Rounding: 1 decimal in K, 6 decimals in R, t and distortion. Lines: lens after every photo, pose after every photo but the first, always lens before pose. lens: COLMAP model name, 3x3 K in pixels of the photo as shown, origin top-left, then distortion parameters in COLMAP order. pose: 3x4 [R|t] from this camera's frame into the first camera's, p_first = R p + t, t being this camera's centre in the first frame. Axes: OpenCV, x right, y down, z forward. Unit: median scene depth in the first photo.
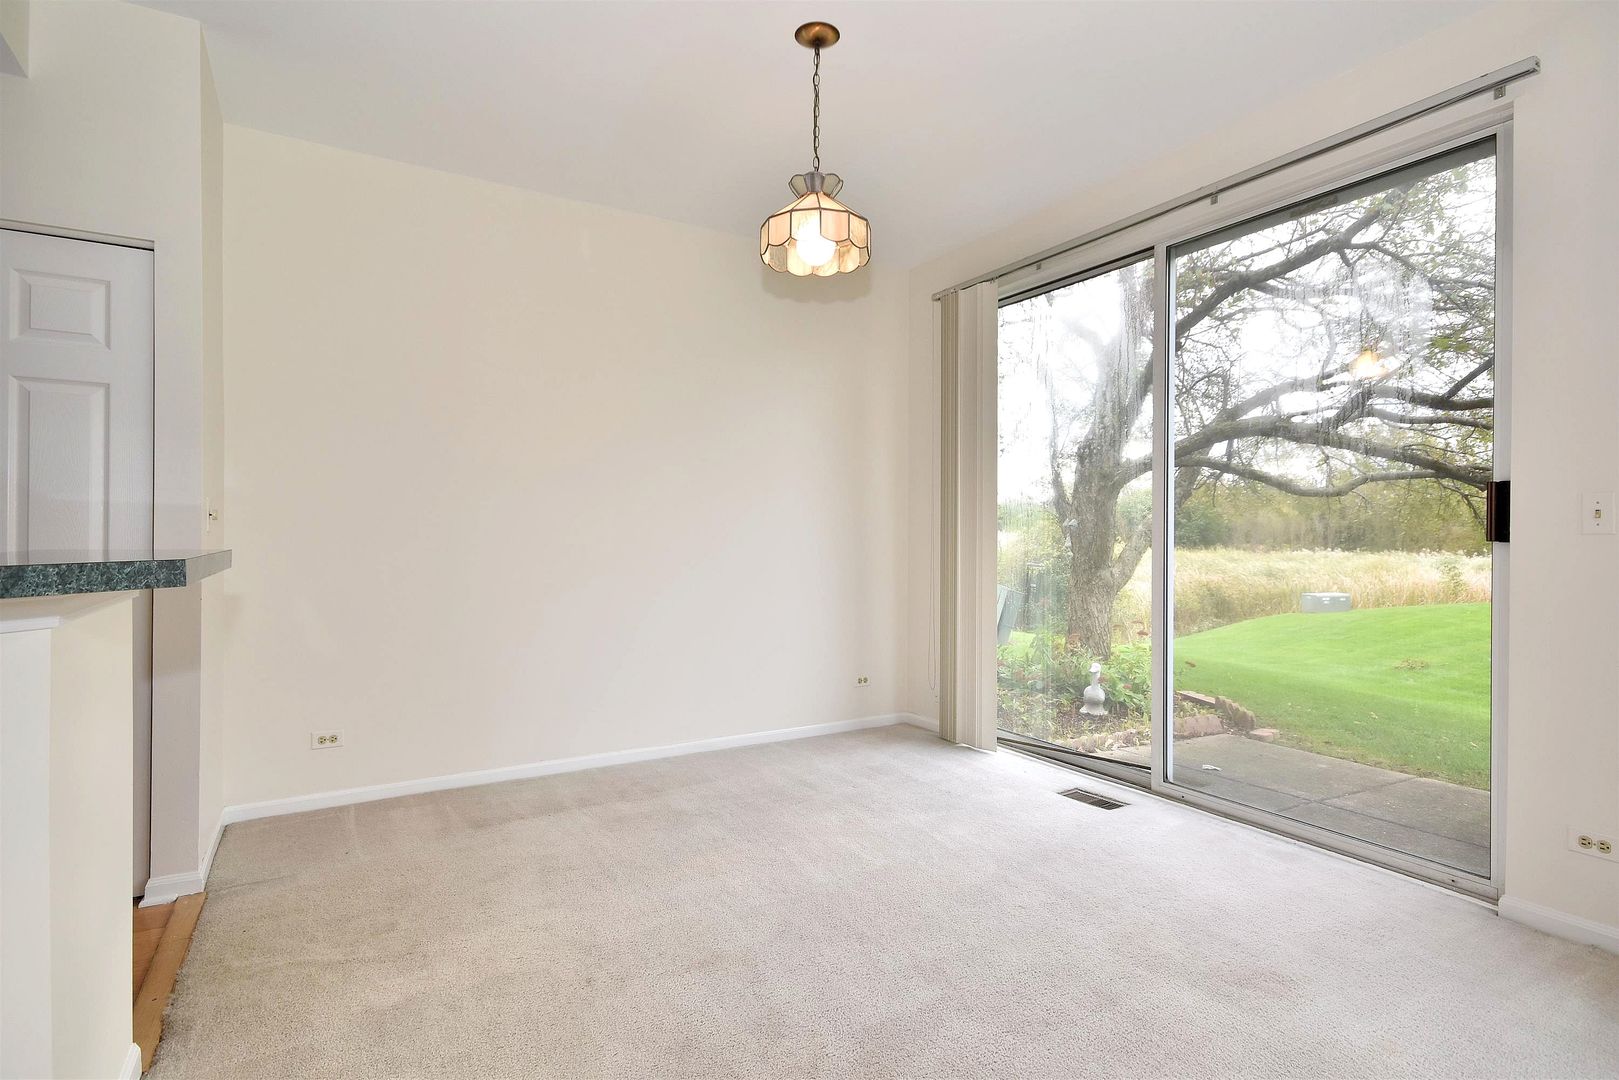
lens RADIAL K [[808.5, 0, 809.4], [0, 808.5, 537.5], [0, 0, 1]] dist [0.013642, -0.000750]
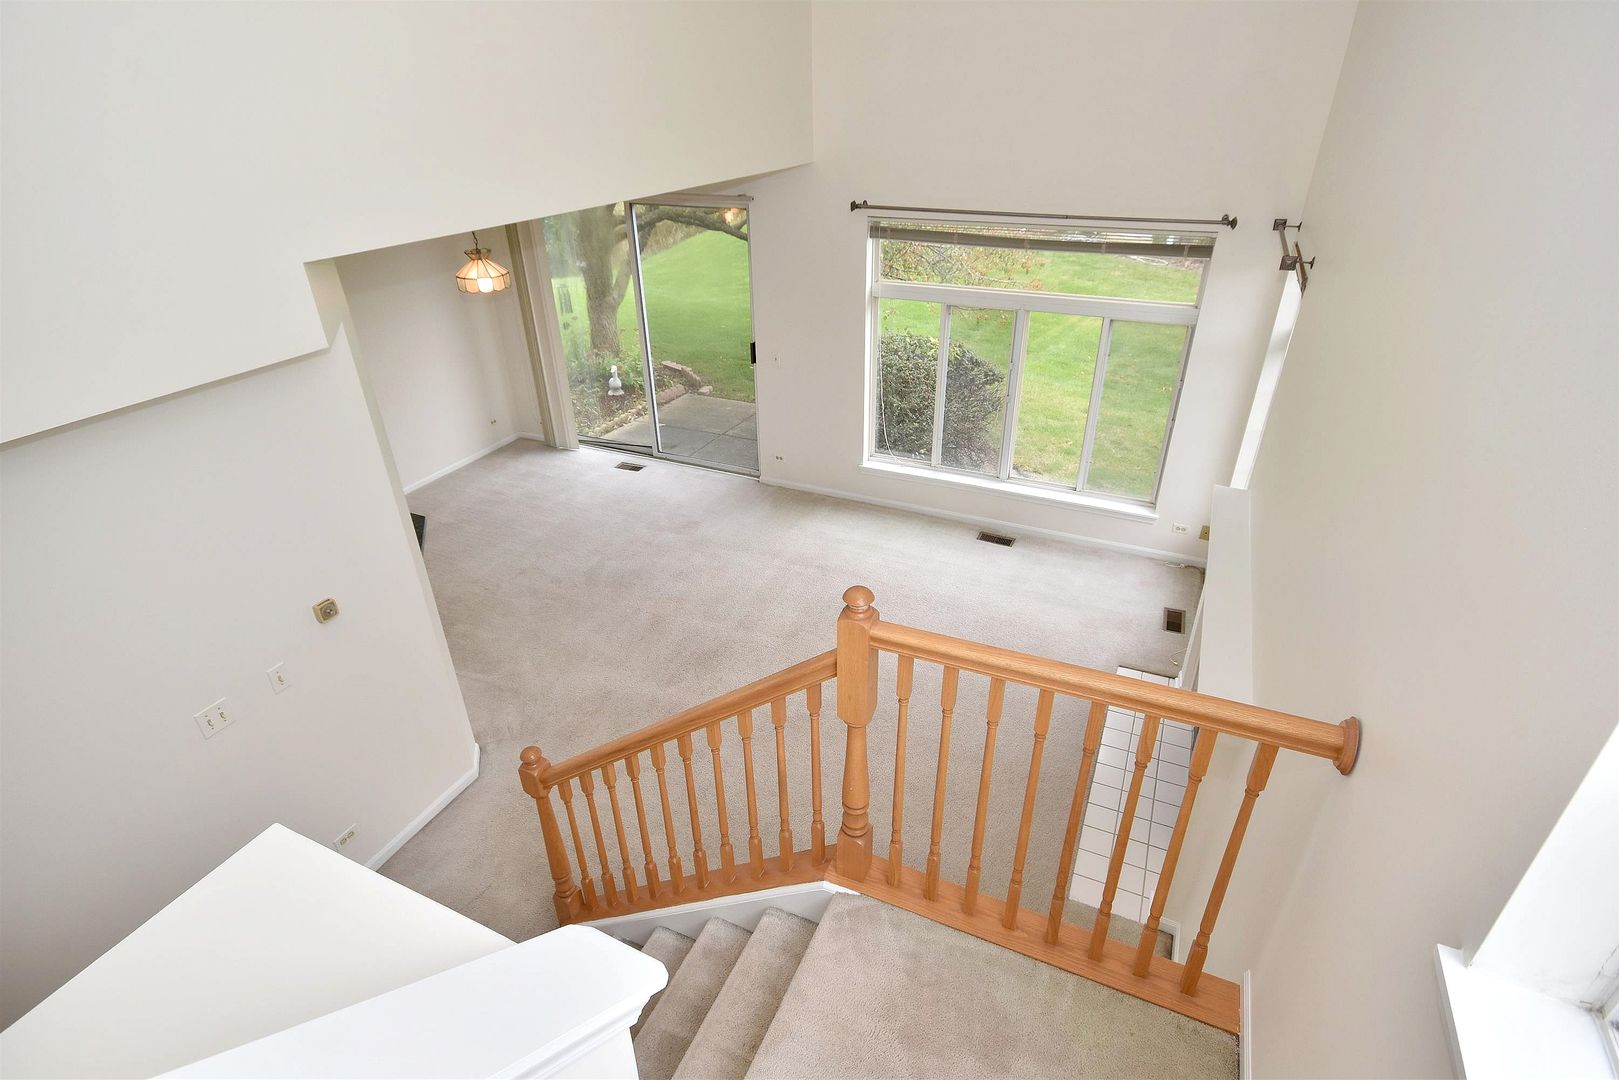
lens RADIAL K [[808.5, 0, 809.4], [0, 808.5, 537.5], [0, 0, 1]] dist [0.013642, -0.000750]
pose [[0.824798, -0.290099, 0.485336, -0.385946], [0.018983, 0.872075, 0.489004, -0.590623], [-0.565109, -0.394116, 0.724792, -0.982735]]
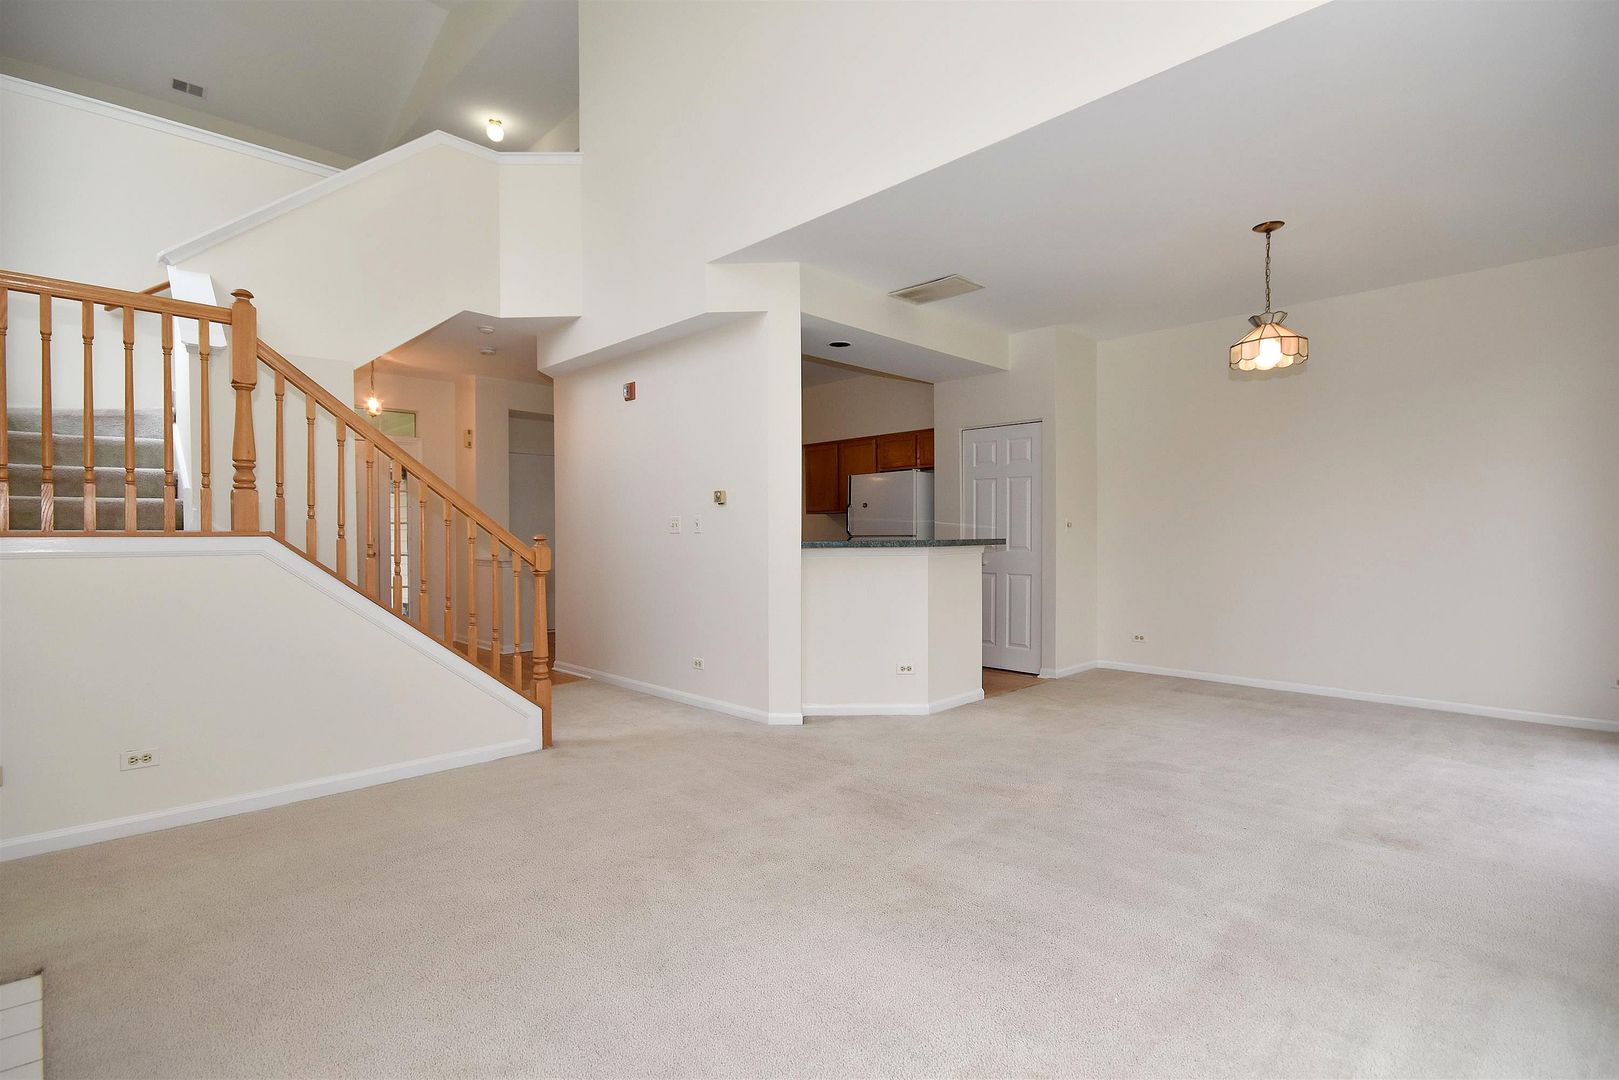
lens RADIAL K [[759.3, 0, 816.2], [0, 759.3, 534.5], [0, 0, 1]] dist [0.014703, 0.000617]
pose [[0.249260, 0.000113, -0.968437, 0.929722], [0.003299, 0.999994, 0.000966, -0.003230], [0.968431, -0.003435, 0.249258, -0.192979]]
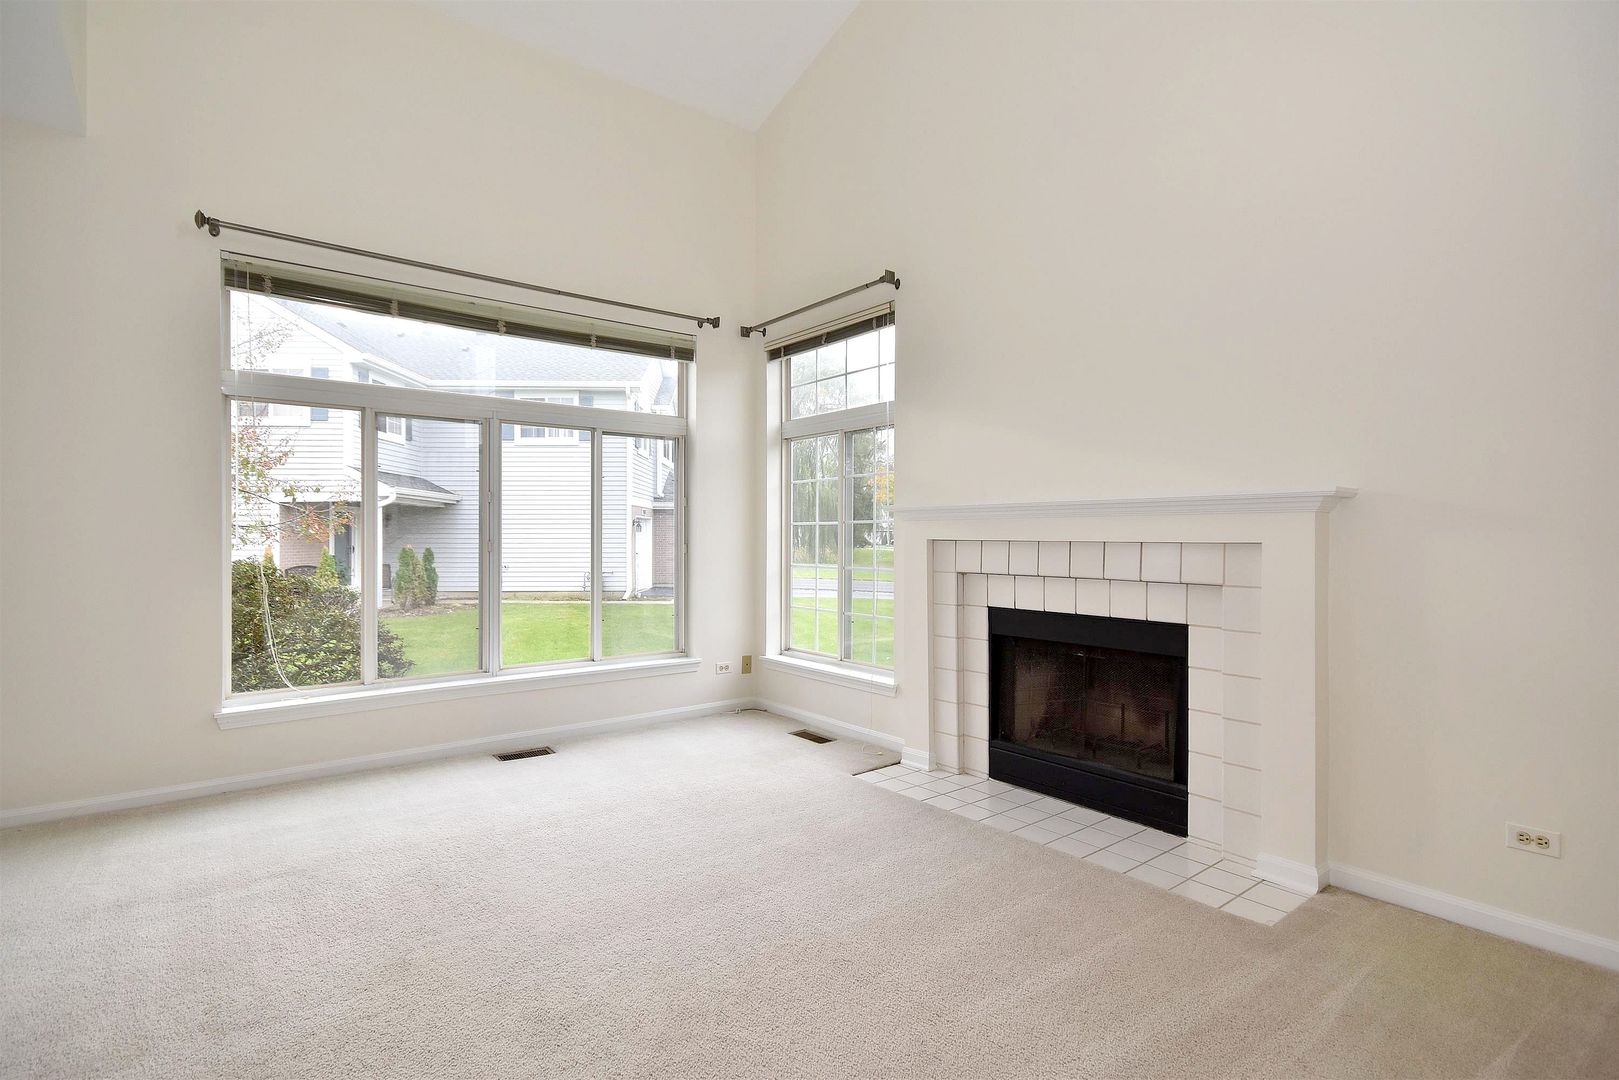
lens RADIAL K [[784.0, 0, 803.2], [0, 784.0, 541.8], [0, 0, 1]] dist [0.002759, -0.000106]
pose [[-0.133097, -0.008456, 0.991067, -0.319540], [-0.000906, 0.999964, 0.008410, -0.000018], [-0.991103, 0.000221, -0.133100, -0.142735]]
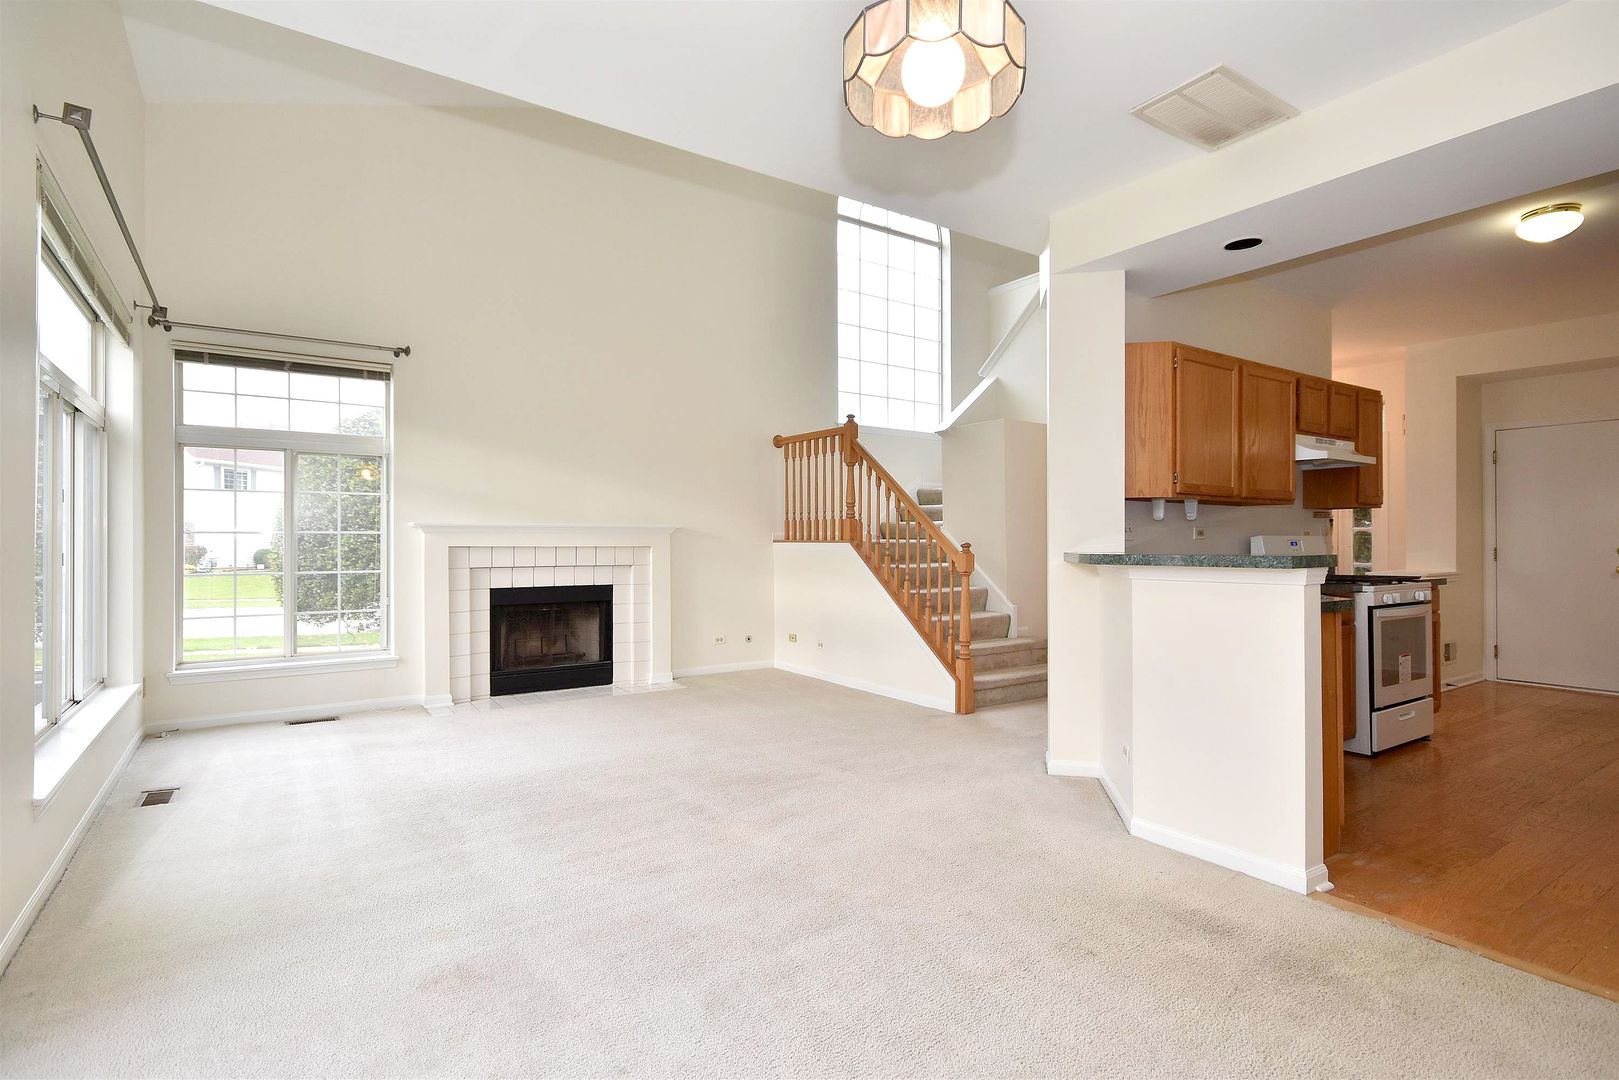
lens RADIAL K [[808.5, 0, 809.4], [0, 808.5, 537.5], [0, 0, 1]] dist [0.013642, -0.000750]
pose [[-0.998035, -0.000985, -0.062646, 0.102612], [-0.000668, 0.999987, -0.005080, -0.004311], [0.062650, -0.005028, -0.998023, 1.178022]]
